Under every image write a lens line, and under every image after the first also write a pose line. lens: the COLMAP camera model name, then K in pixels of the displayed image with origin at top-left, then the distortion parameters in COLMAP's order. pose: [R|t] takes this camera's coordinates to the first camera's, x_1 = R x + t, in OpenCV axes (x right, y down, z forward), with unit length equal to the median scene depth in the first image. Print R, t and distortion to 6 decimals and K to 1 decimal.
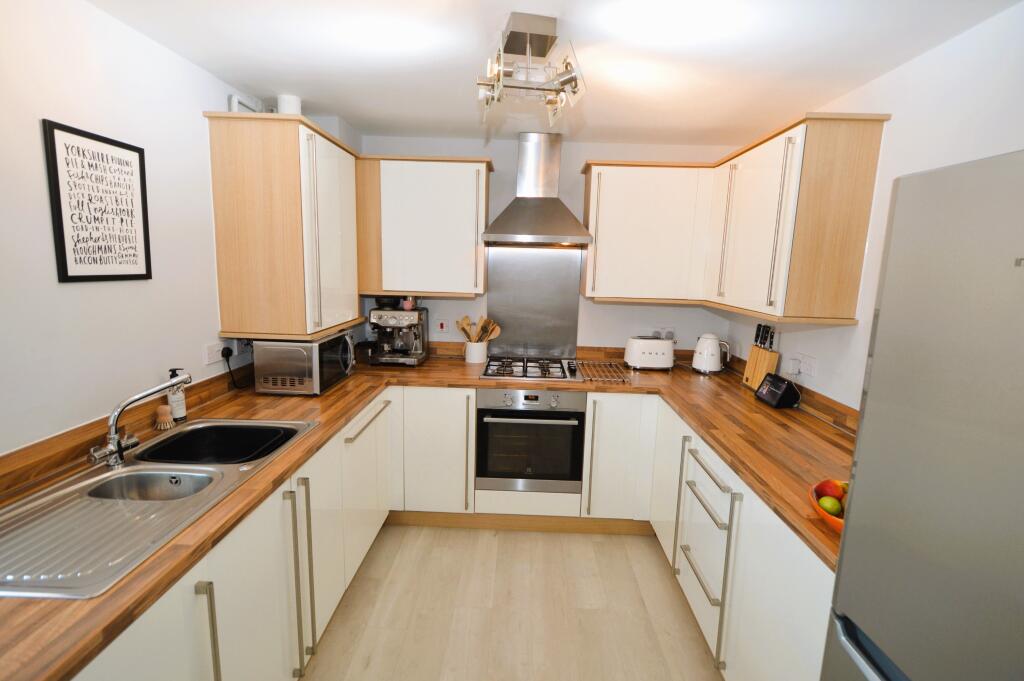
lens RADIAL K [[443.3, 0, 513.2], [0, 443.3, 335.4], [0, 0, 1]] dist [0.002590, -0.005179]
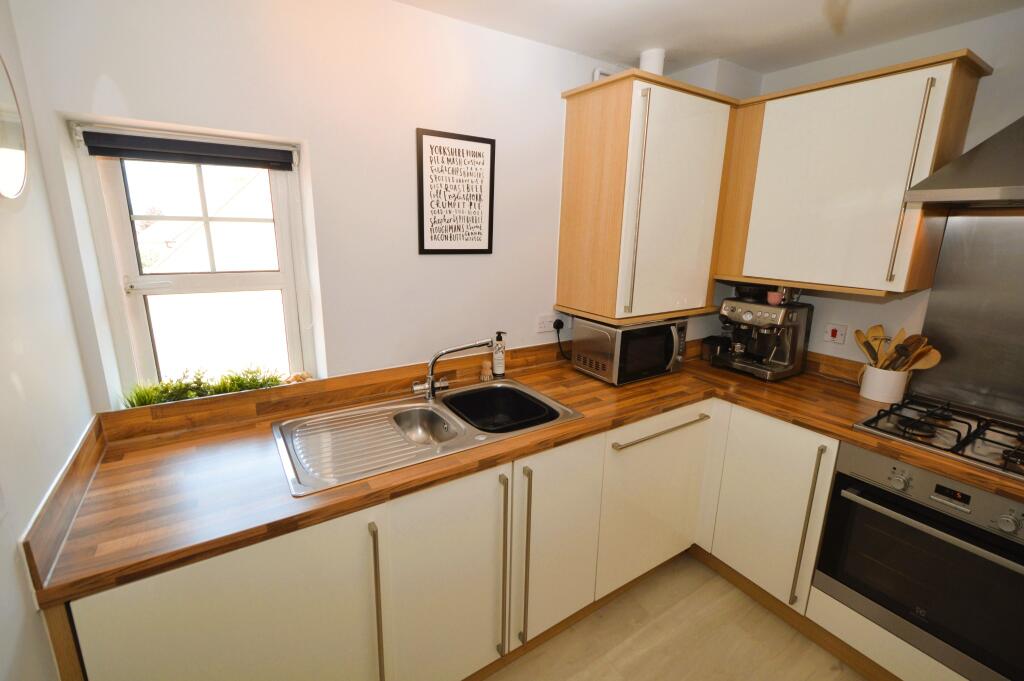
lens RADIAL K [[443.3, 0, 513.2], [0, 443.3, 335.4], [0, 0, 1]] dist [0.002590, -0.005179]
pose [[0.572296, 0.173925, -0.801391, 0.159321], [-0.134792, 0.983909, 0.117278, -0.048099], [0.808894, 0.040904, 0.586531, 0.296365]]
